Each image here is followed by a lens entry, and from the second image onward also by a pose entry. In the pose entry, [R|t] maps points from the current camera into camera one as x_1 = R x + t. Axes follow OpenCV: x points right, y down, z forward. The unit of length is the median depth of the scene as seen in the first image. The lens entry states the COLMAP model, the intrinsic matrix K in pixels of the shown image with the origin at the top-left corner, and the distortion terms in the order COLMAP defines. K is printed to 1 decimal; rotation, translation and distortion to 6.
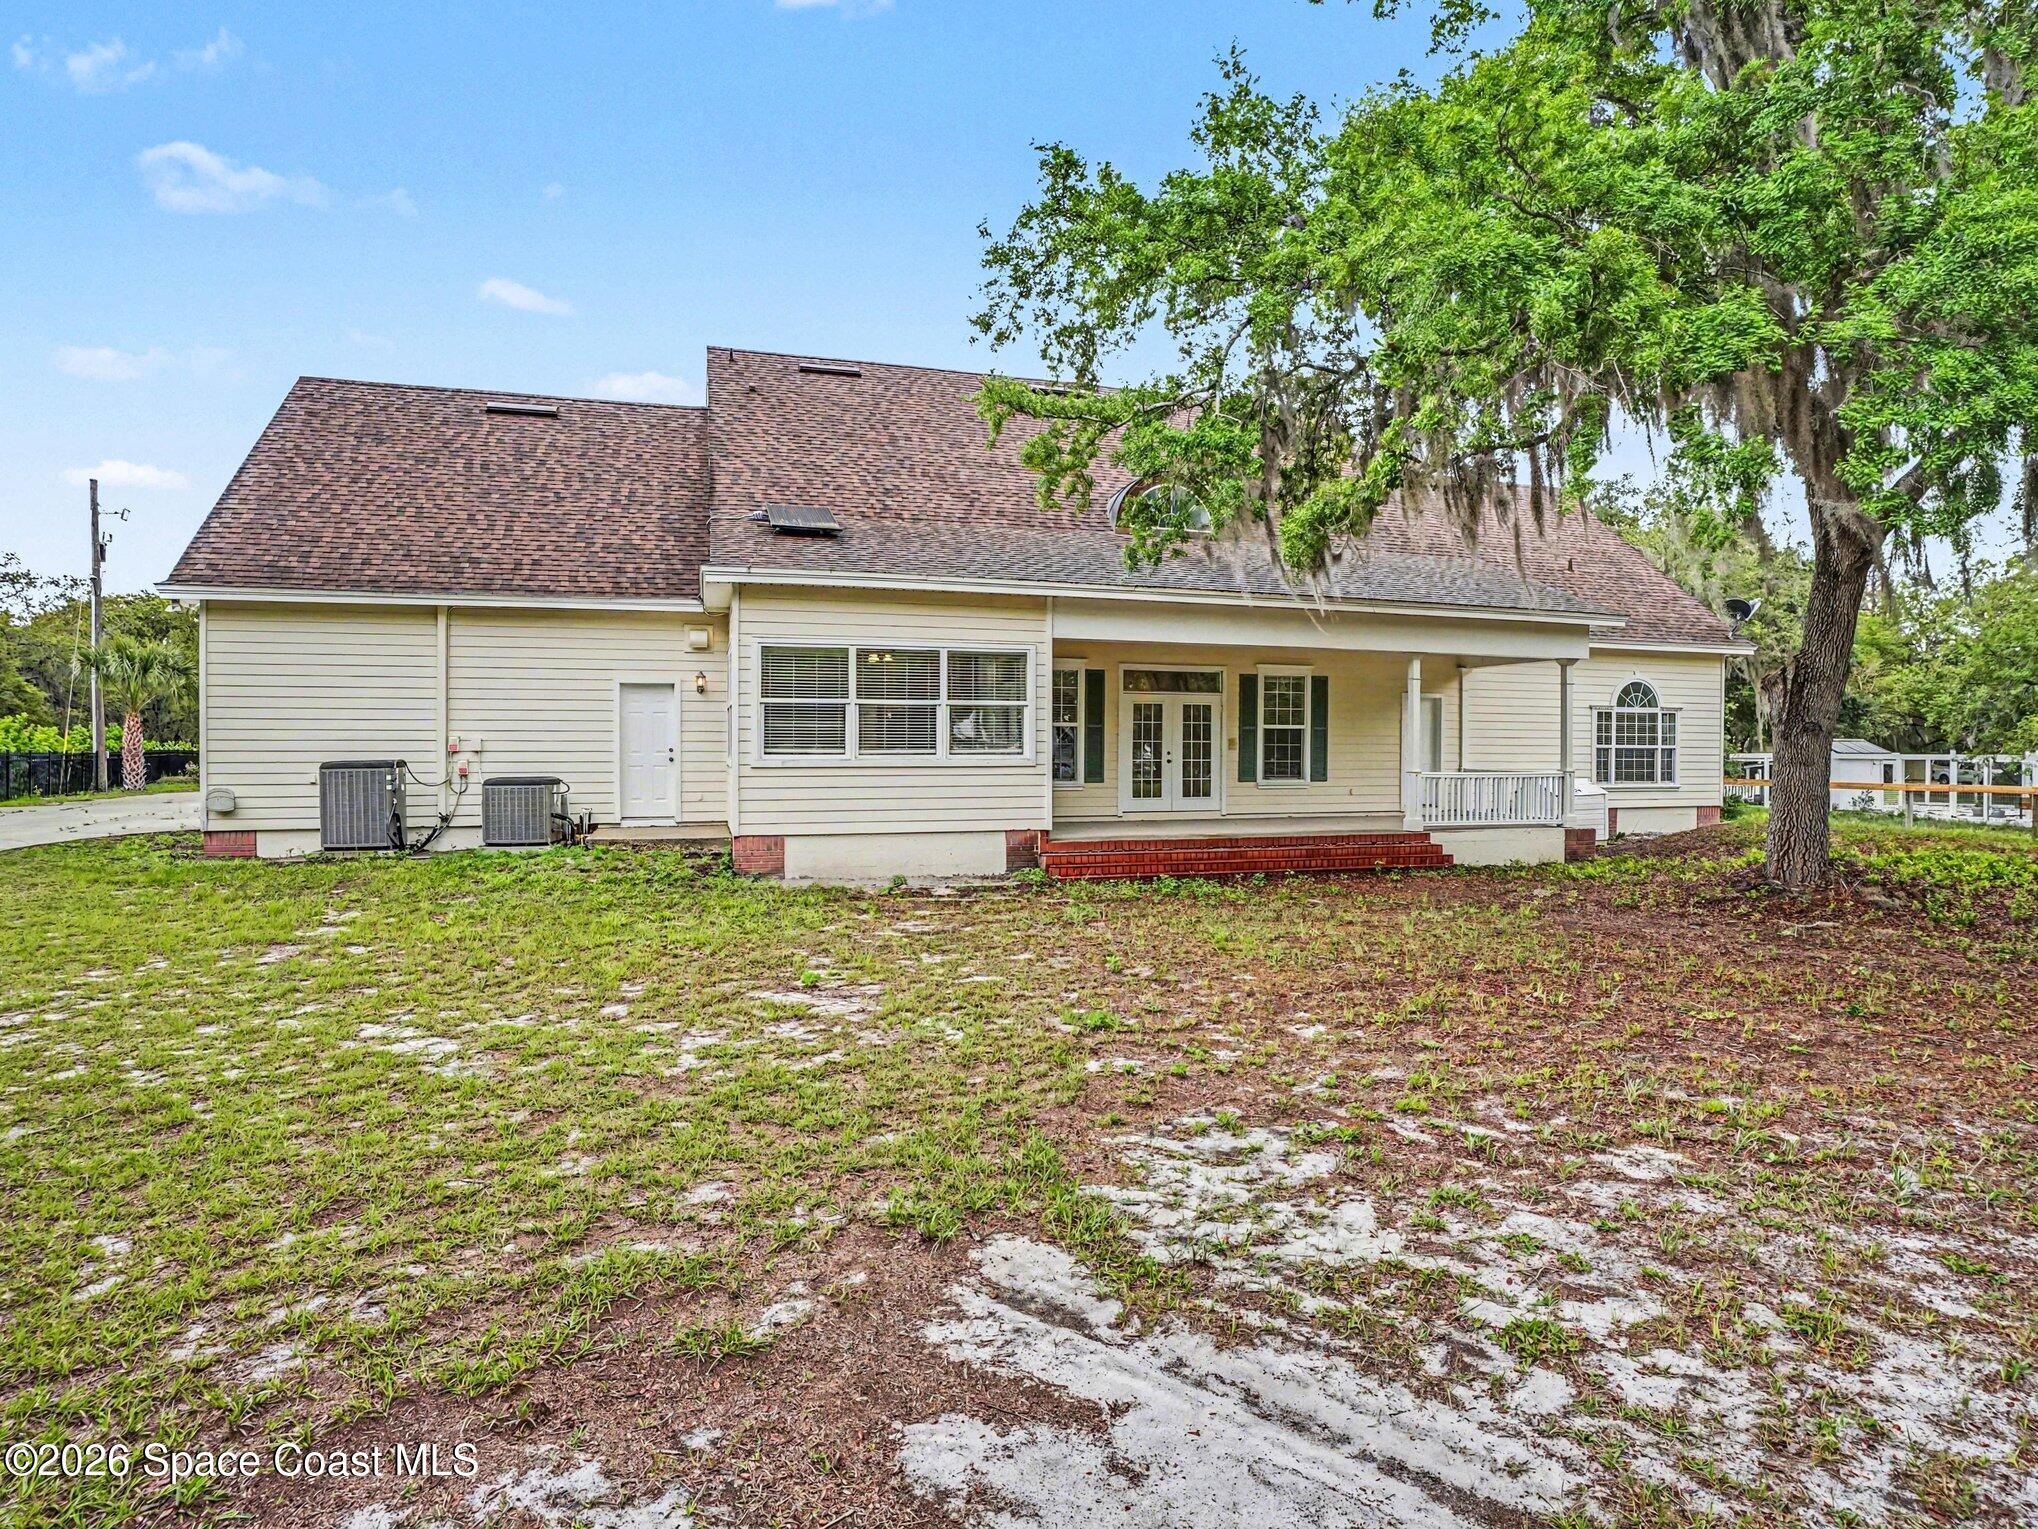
lens RADIAL K [[1093.9, 0, 1019.0], [0, 1093.9, 764.5], [0, 0, 1]] dist [-0.041813, 0.000980]
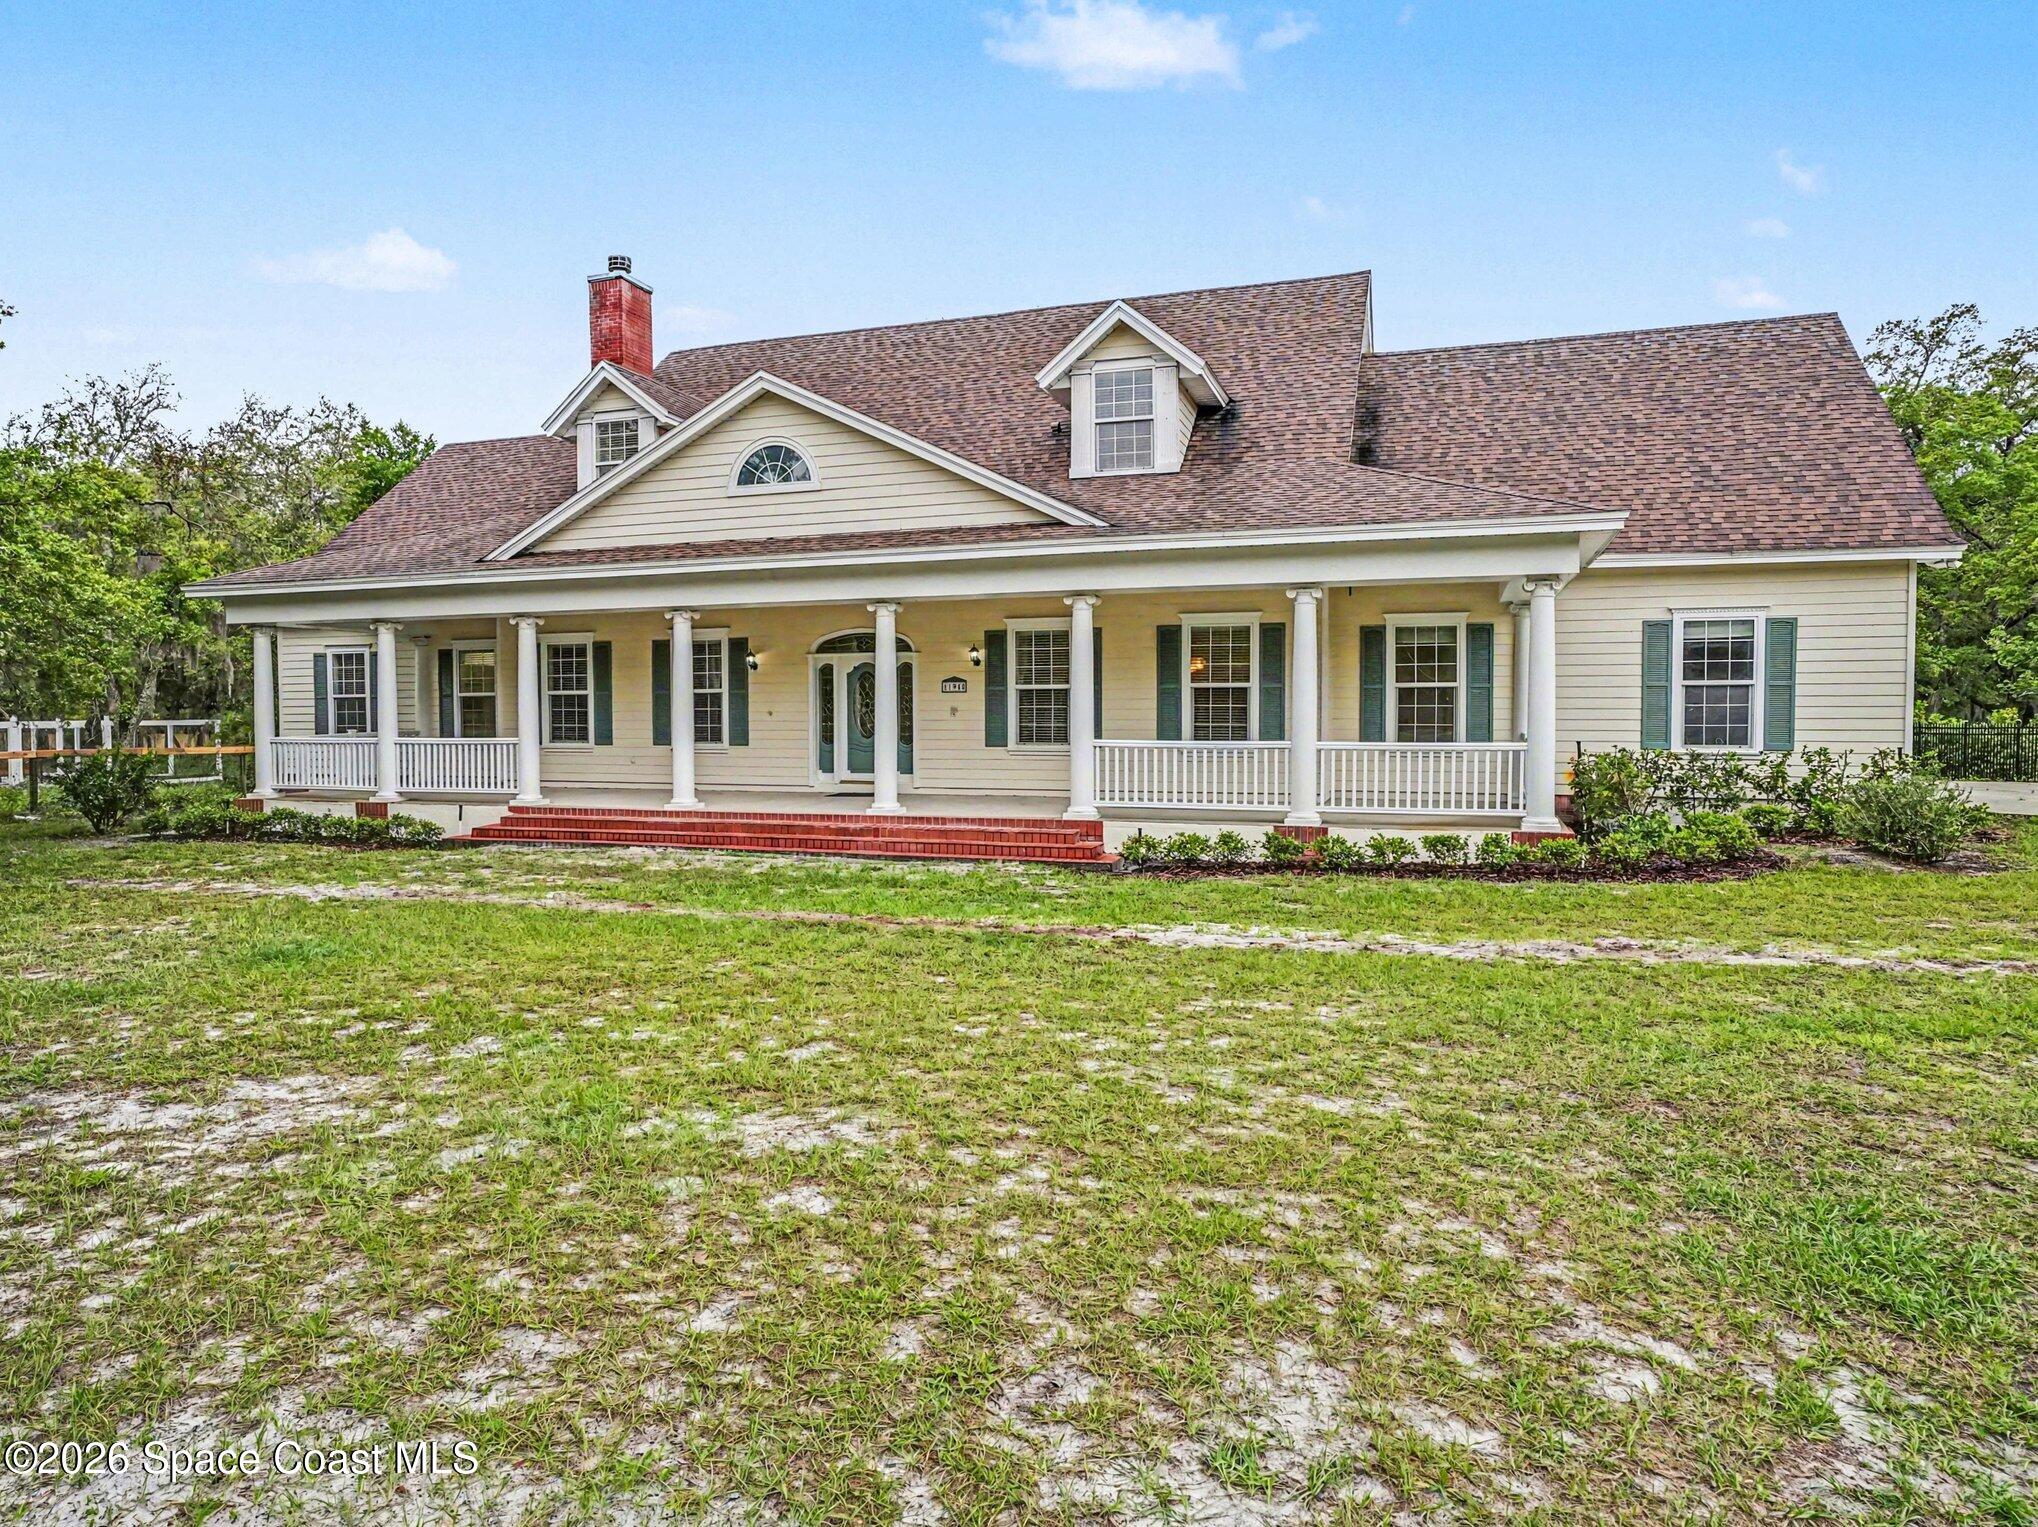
lens RADIAL K [[1093.9, 0, 1019.0], [0, 1093.9, 763.5], [0, 0, 1]] dist [-0.041813, 0.000980]
pose [[0.822128, 0.029744, -0.568526, 0.745700], [-0.007953, 0.999137, 0.040771, -0.007633], [0.569248, -0.028997, 0.821655, 0.244378]]
